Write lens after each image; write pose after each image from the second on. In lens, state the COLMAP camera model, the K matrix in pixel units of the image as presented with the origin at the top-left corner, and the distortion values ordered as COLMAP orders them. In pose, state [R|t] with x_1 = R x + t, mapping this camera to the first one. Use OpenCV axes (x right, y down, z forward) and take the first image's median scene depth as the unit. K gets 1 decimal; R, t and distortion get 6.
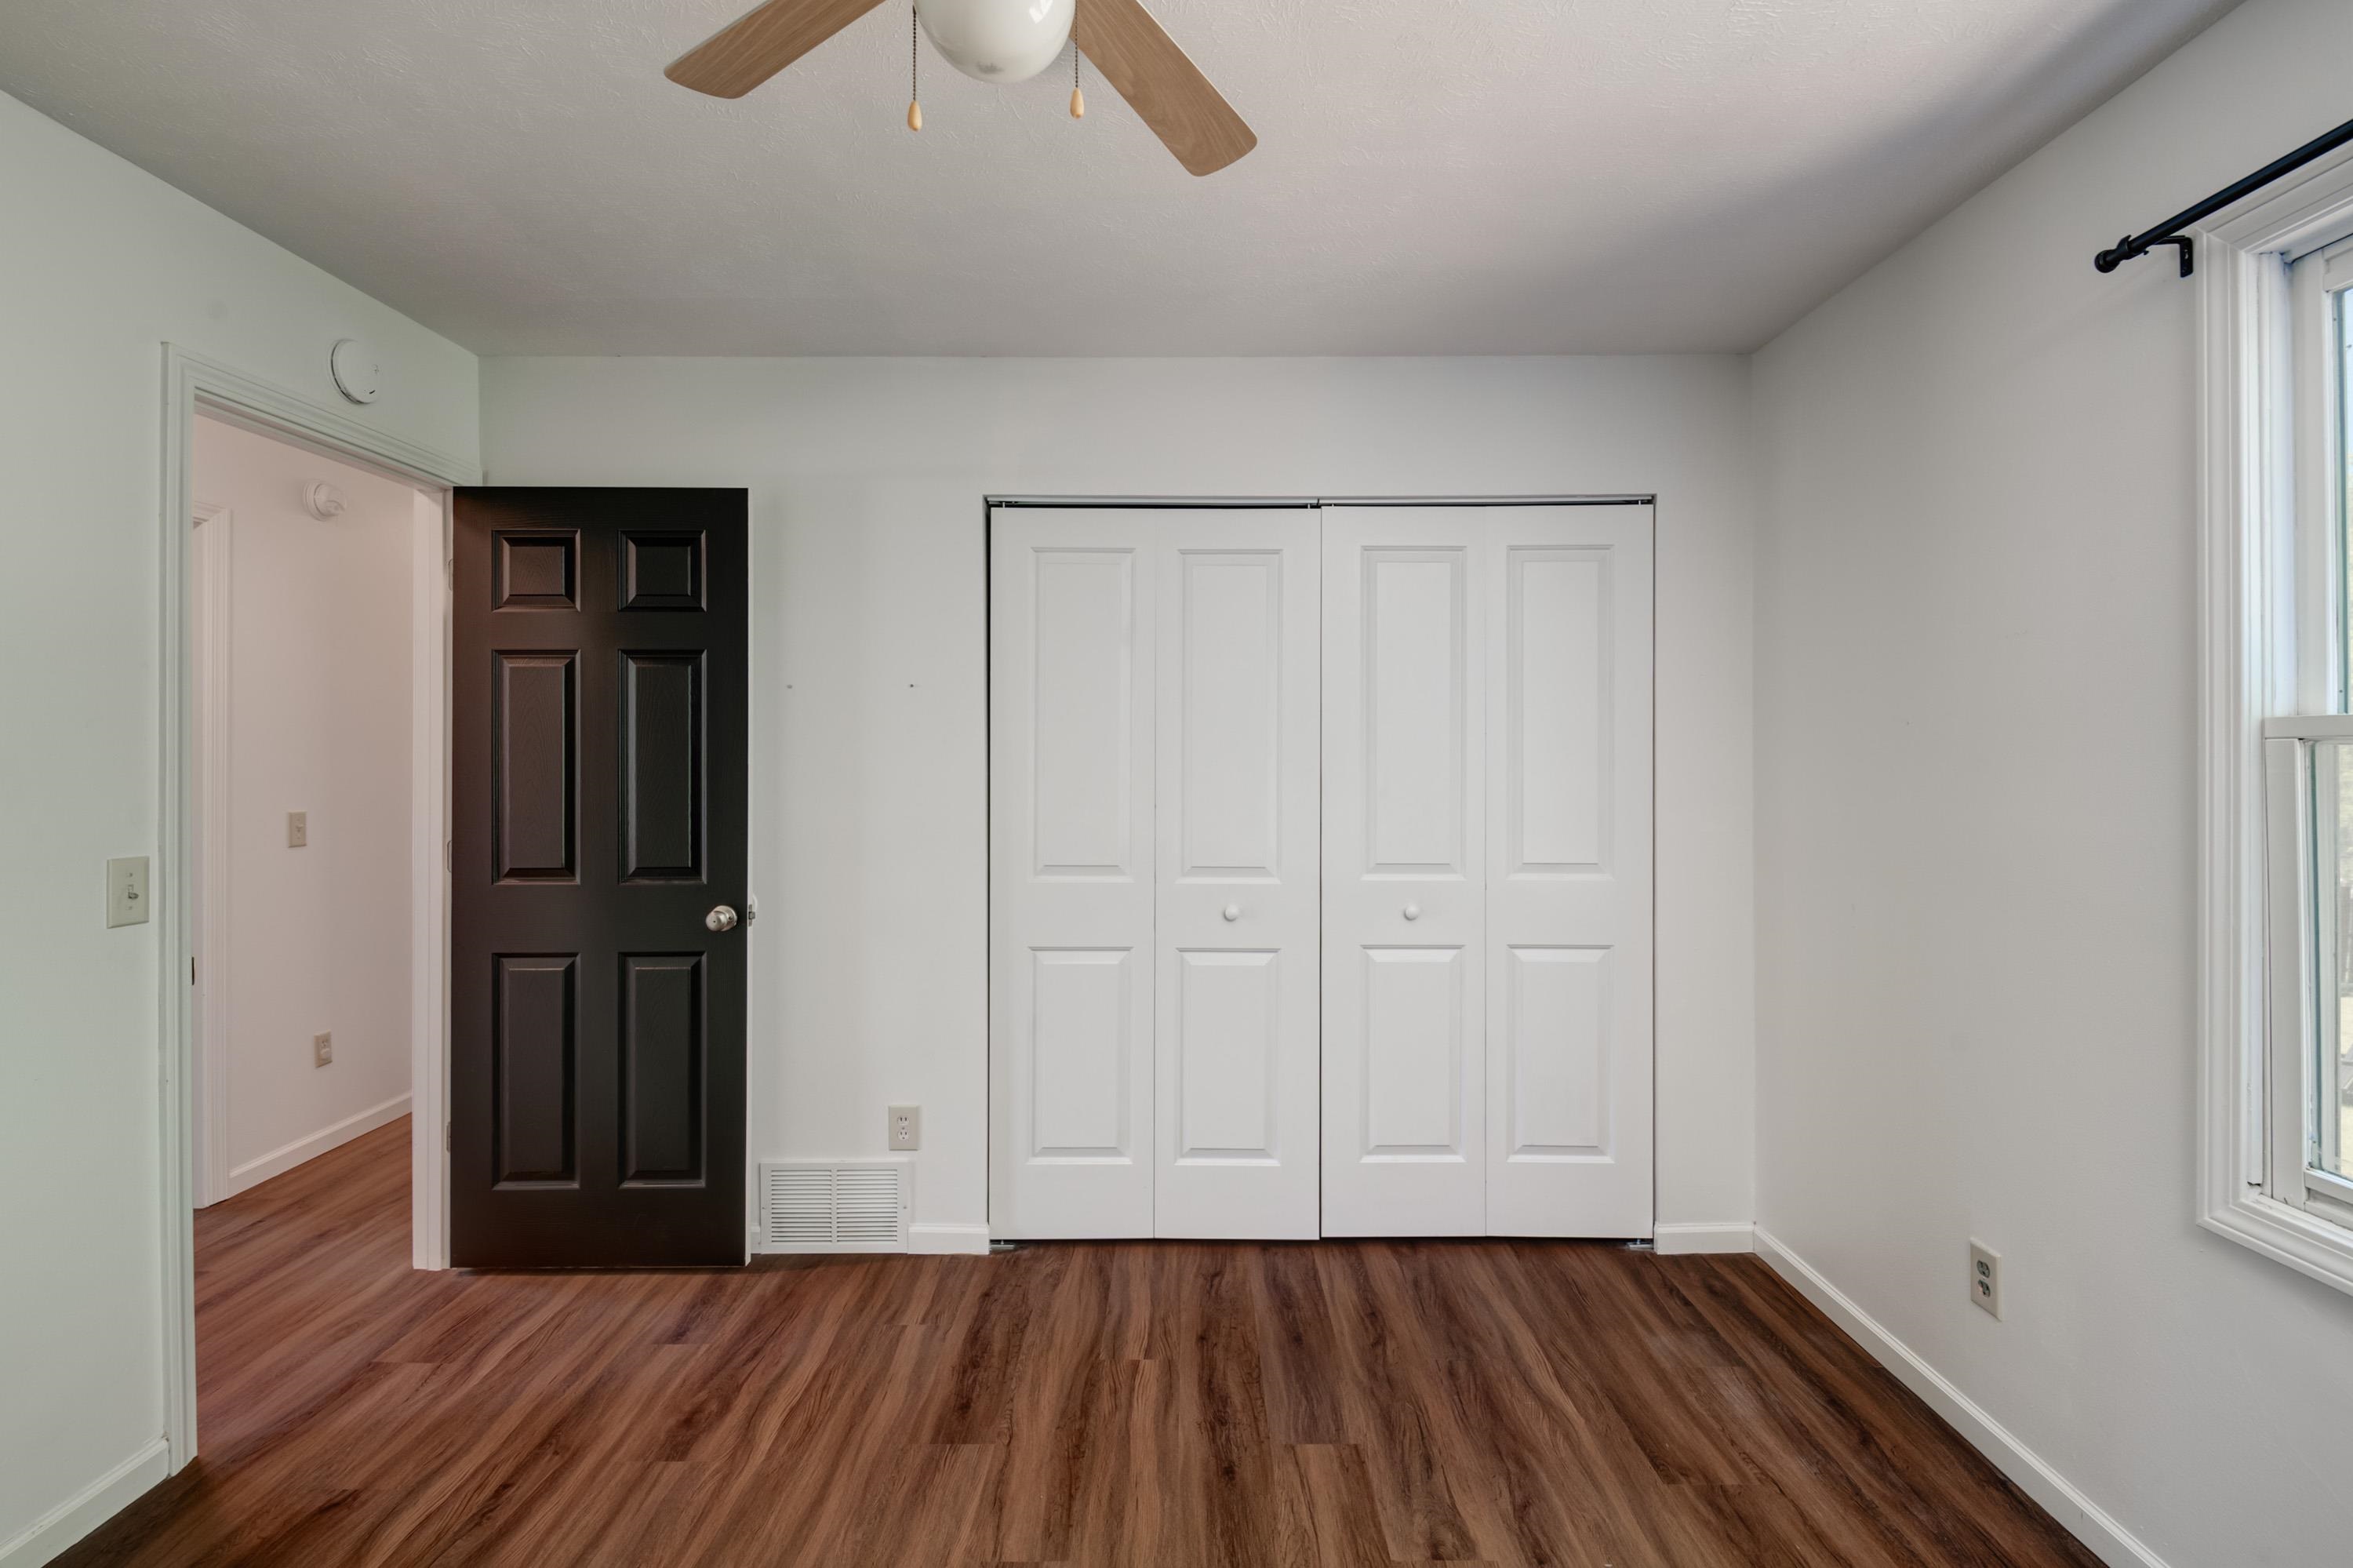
lens RADIAL K [[1086.4, 0, 1181.6], [0, 1086.4, 765.6], [0, 0, 1]] dist [0.000240, 0.000675]
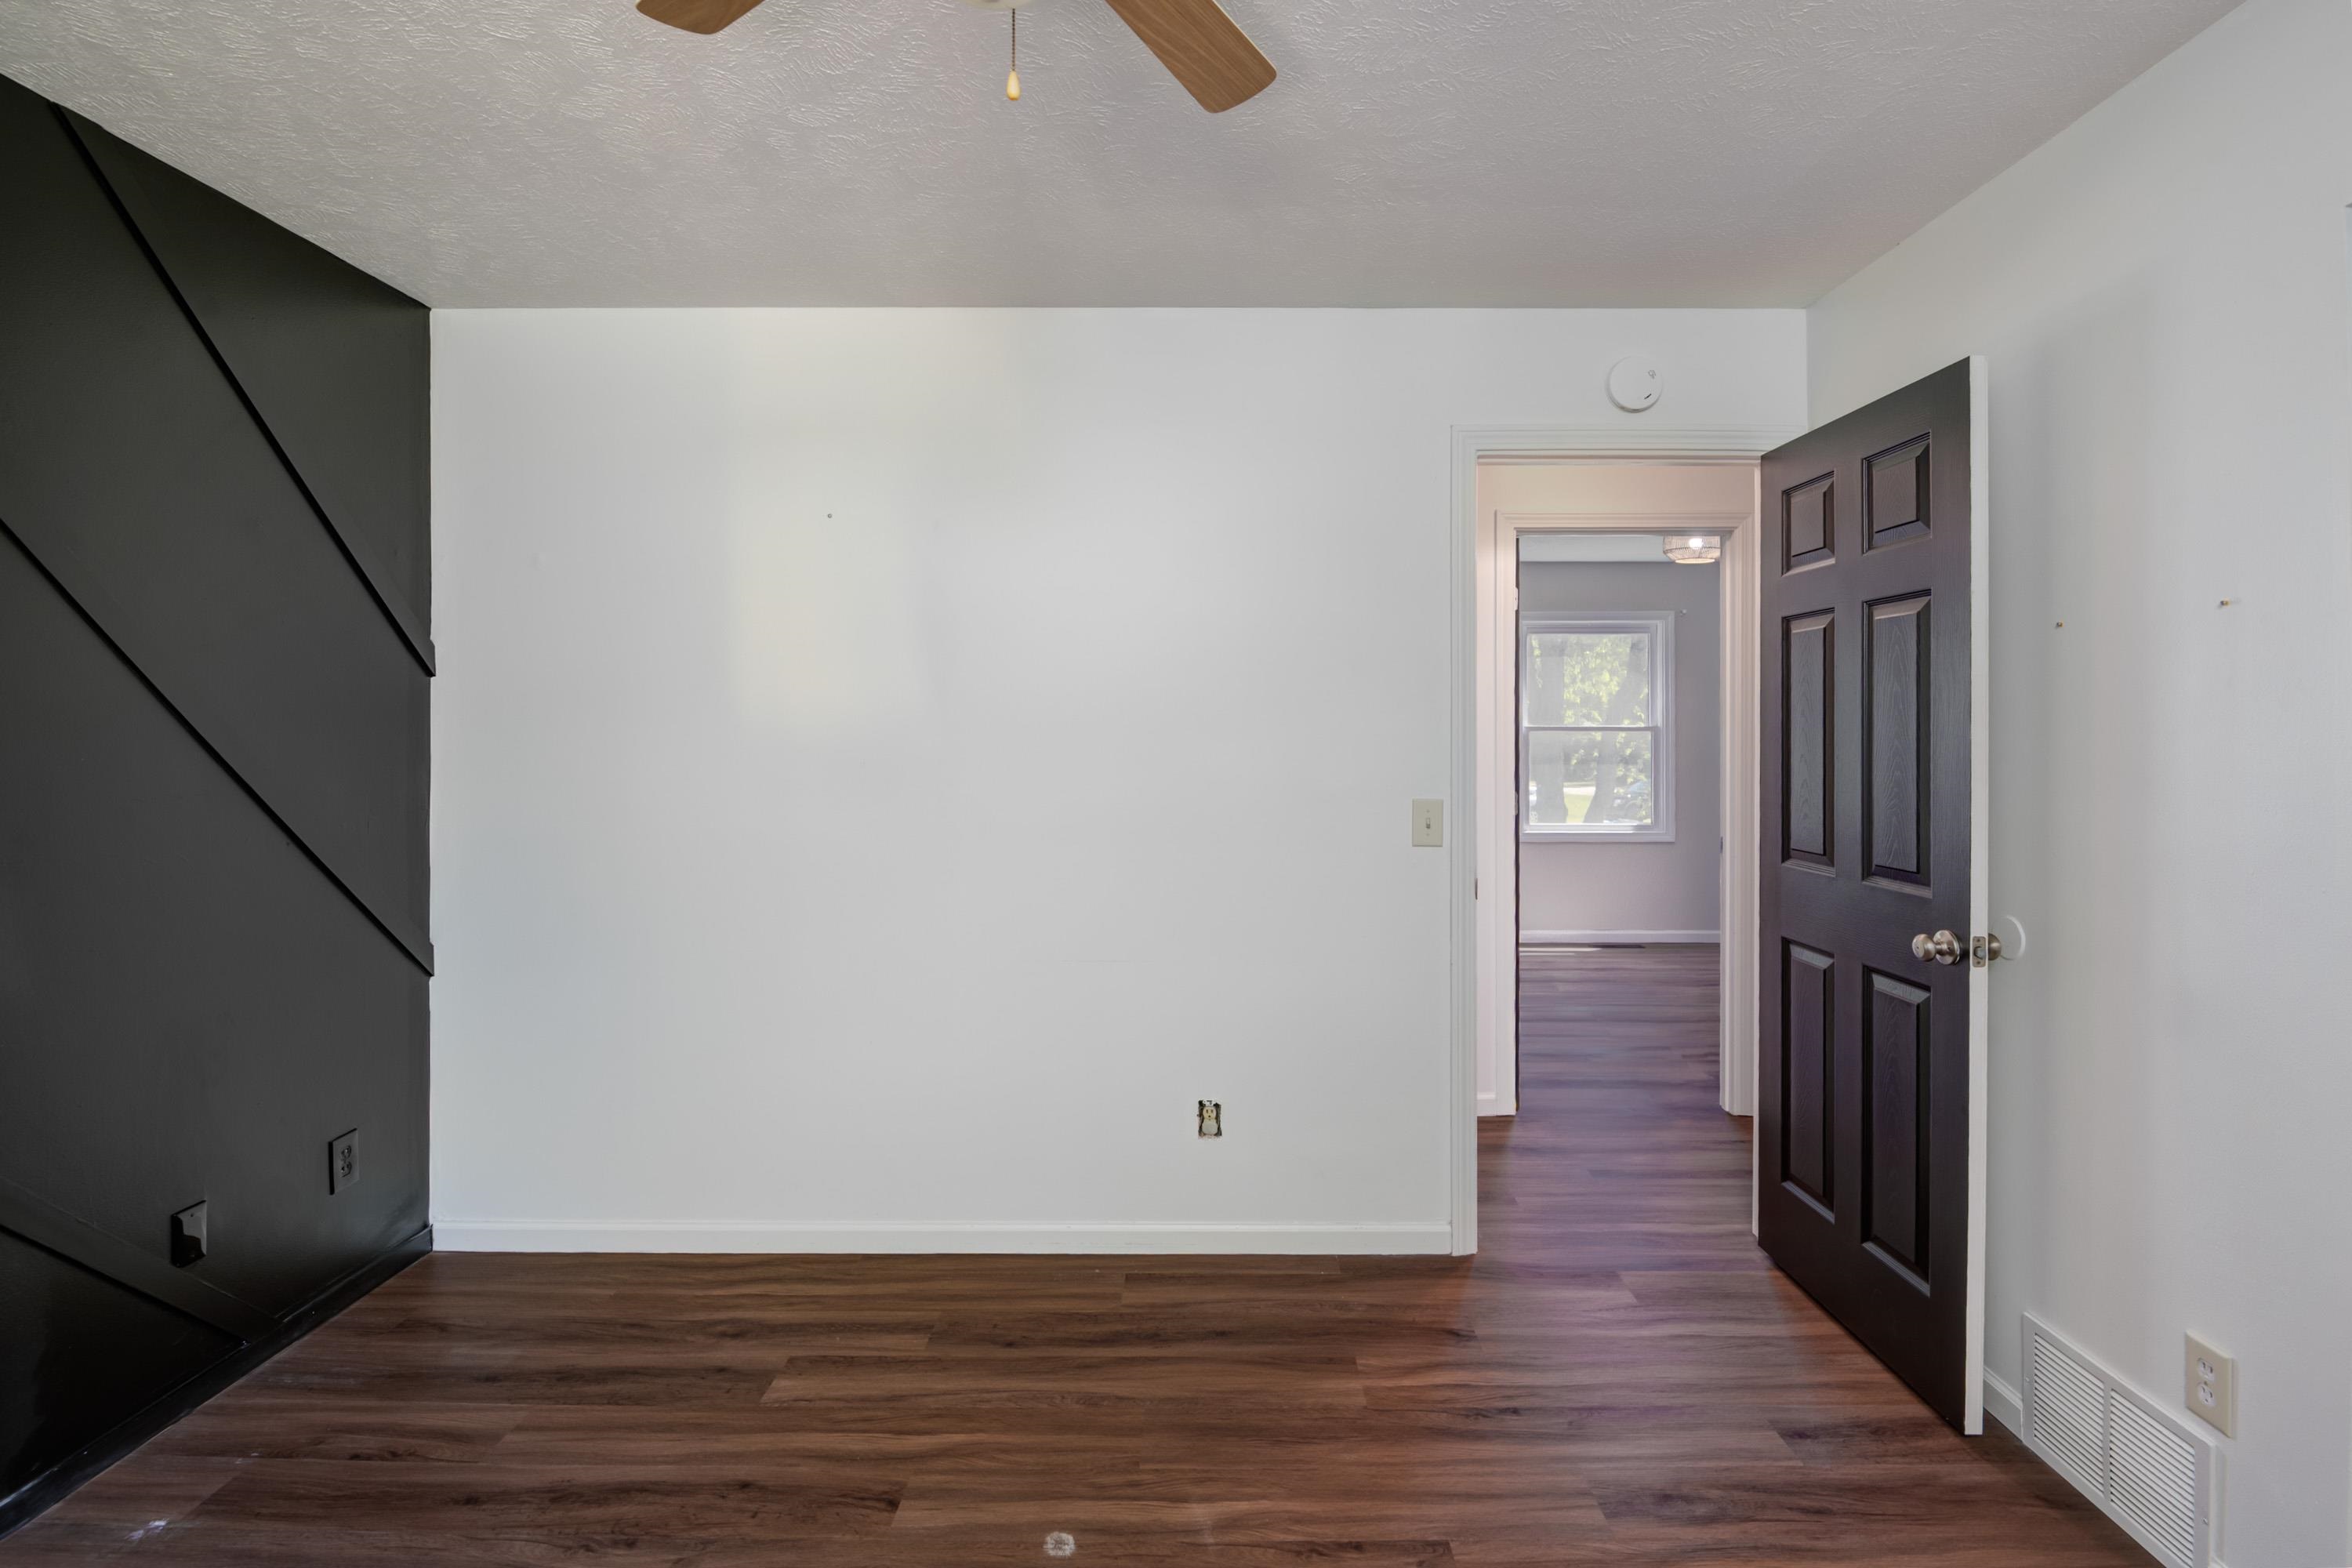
lens RADIAL K [[1085.8, 0, 1180.5], [0, 1085.8, 727.9], [0, 0, 1]] dist [0.000240, 0.000675]
pose [[0.012167, 0.000119, -0.999926, 0.352205], [-0.010243, 0.999948, -0.000006, -0.003436], [0.999874, 0.010243, 0.012168, 0.521957]]
